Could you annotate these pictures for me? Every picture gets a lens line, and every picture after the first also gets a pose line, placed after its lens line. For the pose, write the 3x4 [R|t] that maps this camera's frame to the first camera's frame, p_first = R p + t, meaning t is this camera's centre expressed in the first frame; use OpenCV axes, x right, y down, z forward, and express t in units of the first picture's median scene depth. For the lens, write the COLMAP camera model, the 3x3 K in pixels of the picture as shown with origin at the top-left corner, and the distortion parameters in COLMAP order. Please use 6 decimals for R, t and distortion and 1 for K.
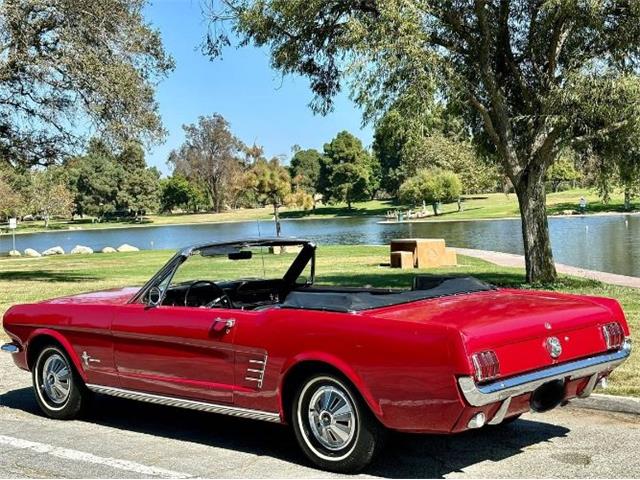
lens RADIAL K [[1045.7, 0, 323.4], [0, 1045.7, 240.1], [0, 0, 1]] dist [0.081441, 0.000000]
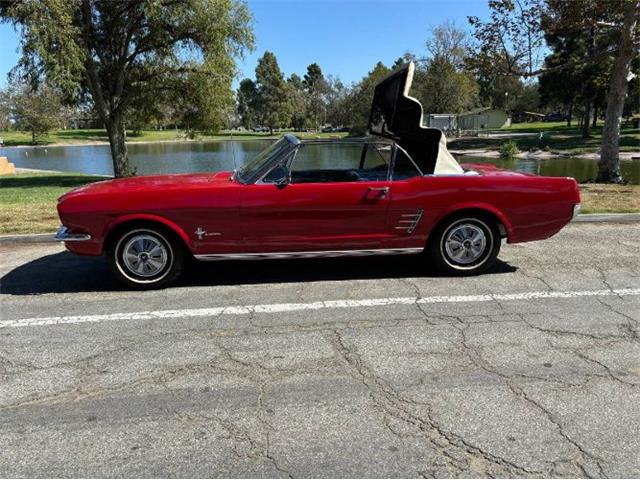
lens RADIAL K [[490.8, 0, 321.8], [0, 490.8, 230.3], [0, 0, 1]] dist [0.036384, -0.032318]
pose [[0.664433, -0.115523, 0.738365, -0.173597], [0.012968, 0.989614, 0.143164, 0.010004], [-0.747235, -0.085548, 0.659030, 0.169990]]
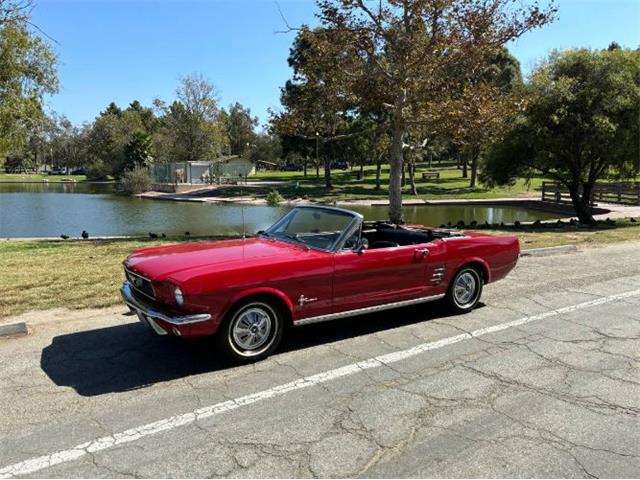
lens RADIAL K [[490.8, 0, 322.5], [0, 490.8, 240.8], [0, 0, 1]] dist [0.036384, -0.032318]
pose [[0.208479, -0.086544, 0.974190, -0.256029], [0.019787, 0.996247, 0.084269, -0.003625], [-0.977827, 0.001708, 0.209409, 0.271018]]
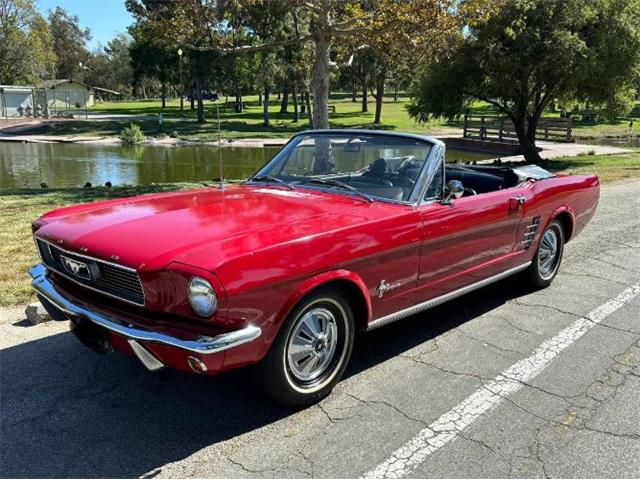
lens RADIAL K [[601.7, 0, 319.9], [0, 601.7, 240.0], [0, 0, 1]] dist [0.028102, 0.000000]
pose [[-0.013163, -0.169000, 0.985528, -0.206126], [0.024289, 0.985269, 0.169280, 0.001273], [-0.999618, 0.026165, -0.008864, 0.334467]]
